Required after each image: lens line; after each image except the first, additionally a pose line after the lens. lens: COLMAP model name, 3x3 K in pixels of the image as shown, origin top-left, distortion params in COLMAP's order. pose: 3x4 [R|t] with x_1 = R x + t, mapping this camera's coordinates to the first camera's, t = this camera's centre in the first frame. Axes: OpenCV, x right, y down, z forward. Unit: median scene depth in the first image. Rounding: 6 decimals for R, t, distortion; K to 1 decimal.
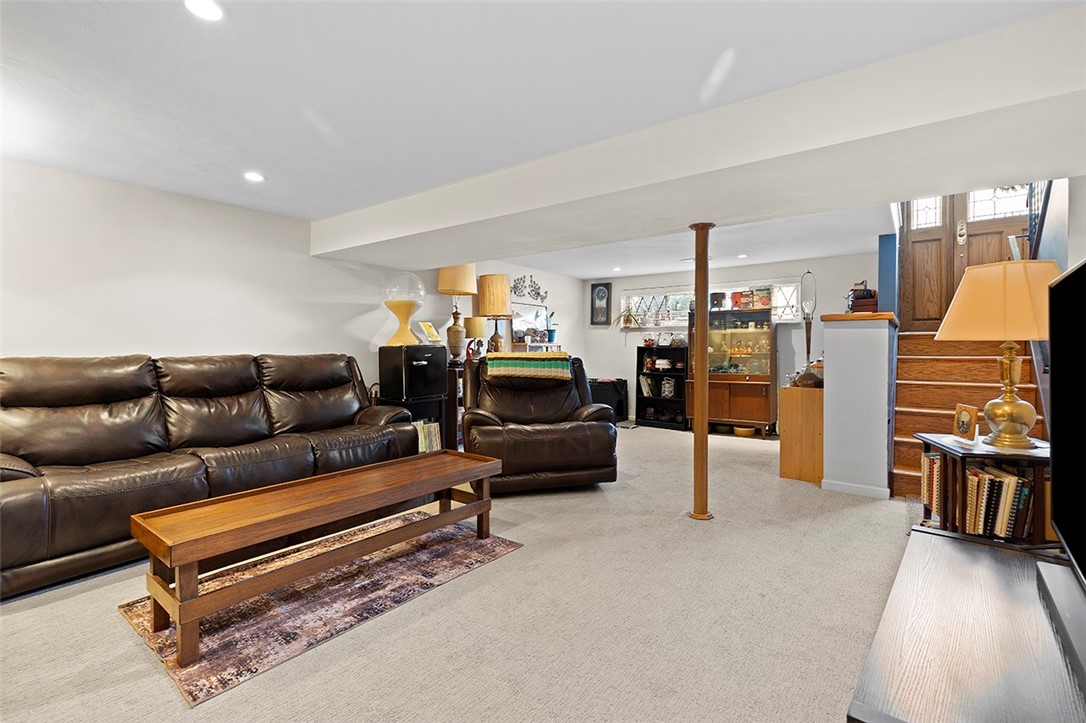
lens RADIAL K [[491.5, 0, 548.7], [0, 491.5, 358.3], [0, 0, 1]] dist [0.010222, -0.001460]
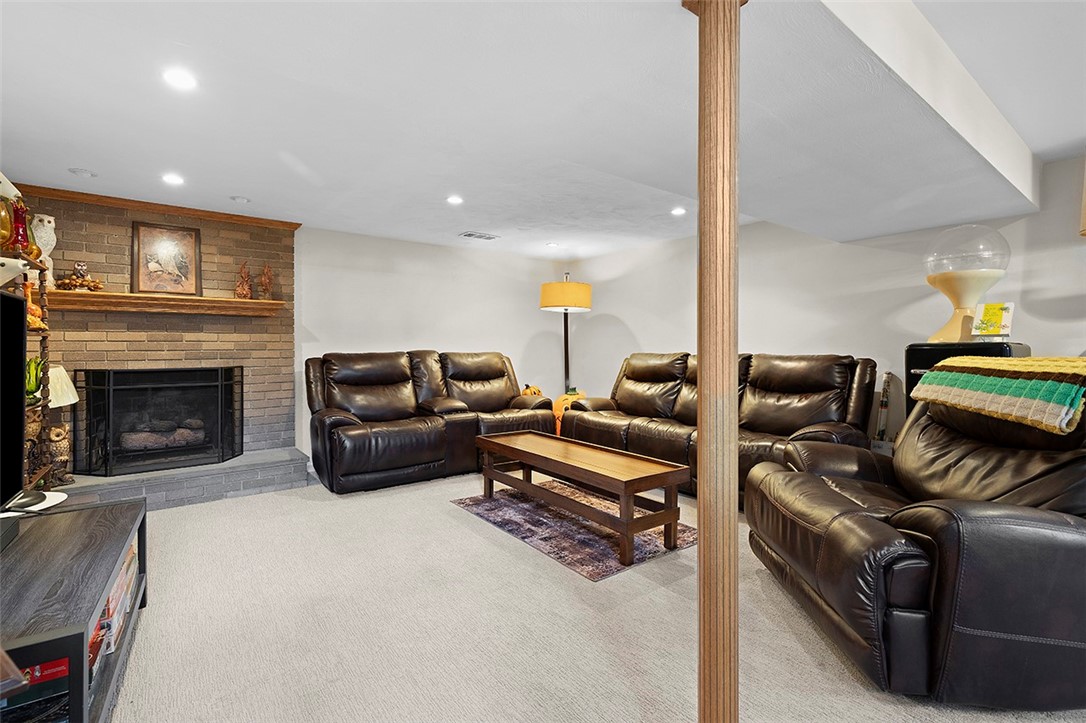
lens RADIAL K [[491.5, 0, 551.0], [0, 491.5, 350.3], [0, 0, 1]] dist [0.010222, -0.001460]
pose [[-0.261557, 0.006570, -0.965166, 0.938131], [-0.015776, 0.999814, 0.011082, -0.032777], [0.965059, 0.018125, -0.261405, 1.365167]]
